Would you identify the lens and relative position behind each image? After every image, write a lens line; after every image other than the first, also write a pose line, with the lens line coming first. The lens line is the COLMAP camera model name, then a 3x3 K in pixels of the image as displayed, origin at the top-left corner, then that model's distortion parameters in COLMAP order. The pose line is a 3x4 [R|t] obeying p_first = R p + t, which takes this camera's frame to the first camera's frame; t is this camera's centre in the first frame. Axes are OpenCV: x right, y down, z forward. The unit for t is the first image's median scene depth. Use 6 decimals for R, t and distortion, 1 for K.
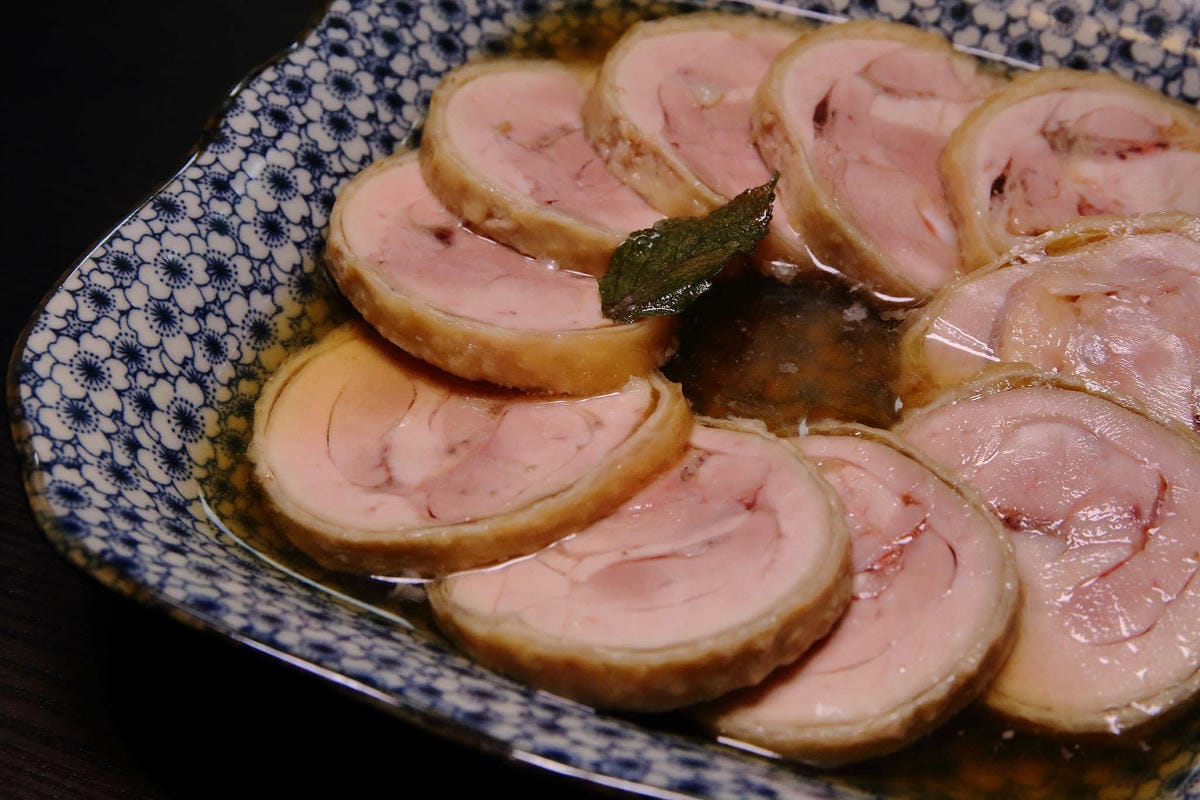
lens RADIAL K [[2012.5, 0, 600.0], [0, 2012.5, 400.0], [0, 0, 1]] dist [0.001293, 0.141185]
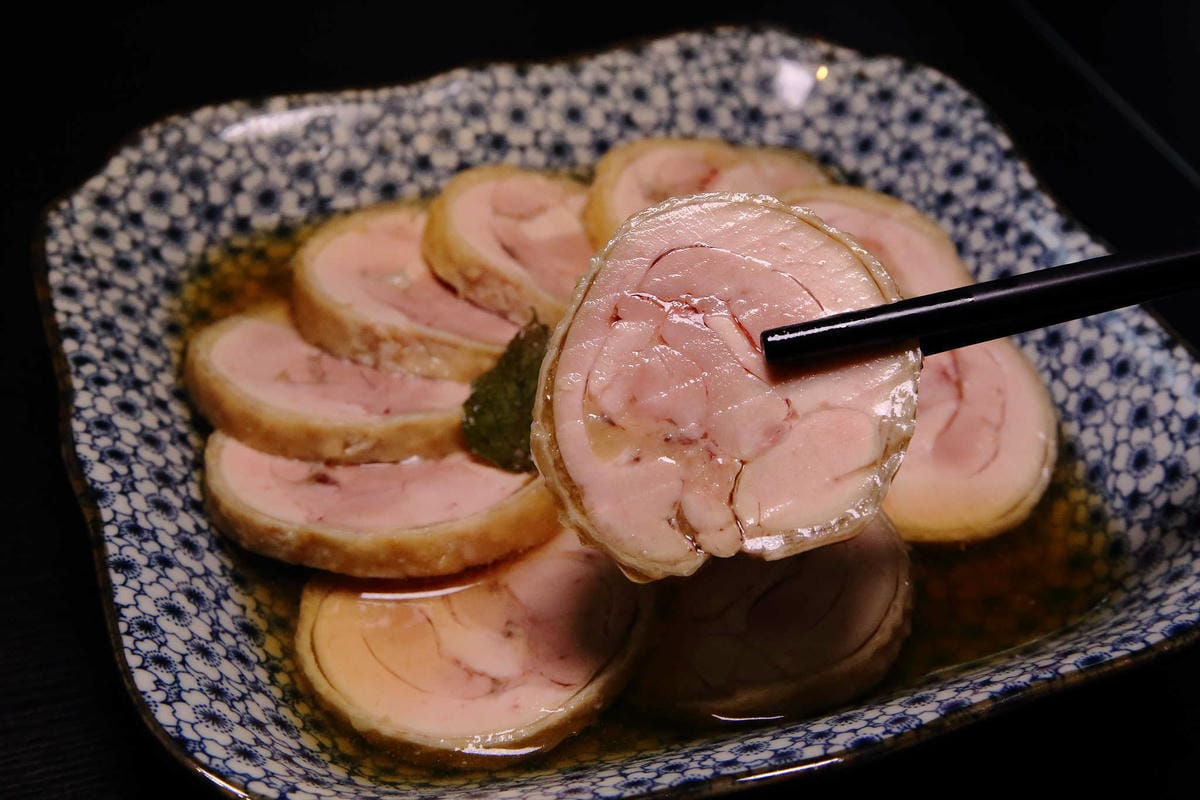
lens RADIAL K [[2012.5, 0, 600.0], [0, 2012.5, 400.0], [0, 0, 1]] dist [0.001293, 0.141185]
pose [[0.744819, -0.424716, 0.514647, -0.520054], [0.461952, 0.884763, 0.061601, -0.120241], [-0.481503, 0.191860, 0.855187, -0.013136]]
